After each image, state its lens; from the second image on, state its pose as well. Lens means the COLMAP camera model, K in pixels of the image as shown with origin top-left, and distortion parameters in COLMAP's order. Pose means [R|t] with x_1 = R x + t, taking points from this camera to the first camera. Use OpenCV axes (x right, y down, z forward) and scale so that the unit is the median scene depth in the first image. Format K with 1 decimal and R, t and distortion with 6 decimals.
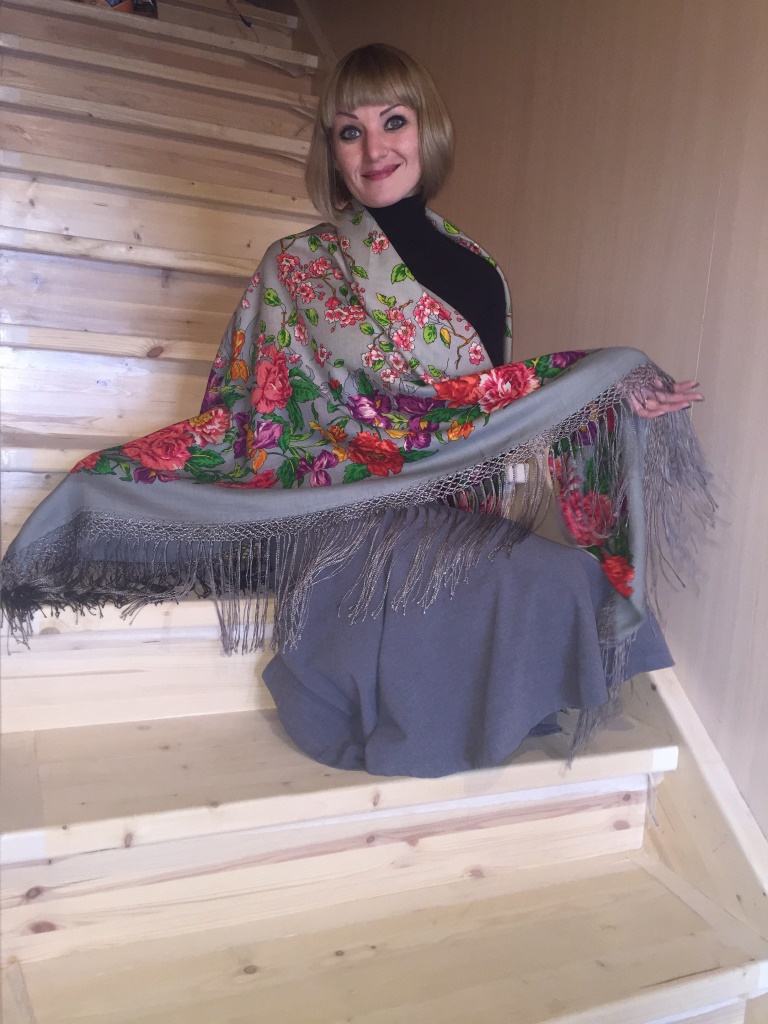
lens RADIAL K [[882.3, 0, 389.3], [0, 882.3, 518.3], [0, 0, 1]] dist [0.069615, -0.093137]
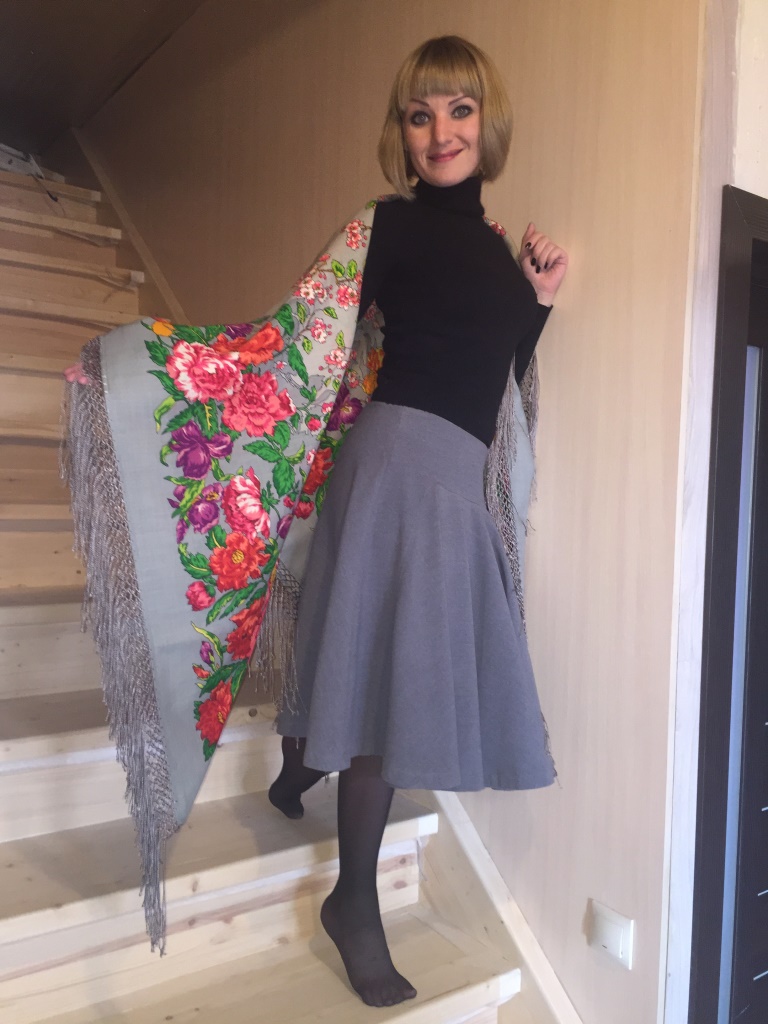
lens RADIAL K [[882.3, 0, 390.3], [0, 882.3, 513.5], [0, 0, 1]] dist [0.069615, -0.093137]
pose [[0.978518, -0.045627, 0.201049, 0.021894], [0.066704, 0.992815, -0.099339, -0.047881], [-0.195072, 0.110616, 0.974531, -0.270906]]
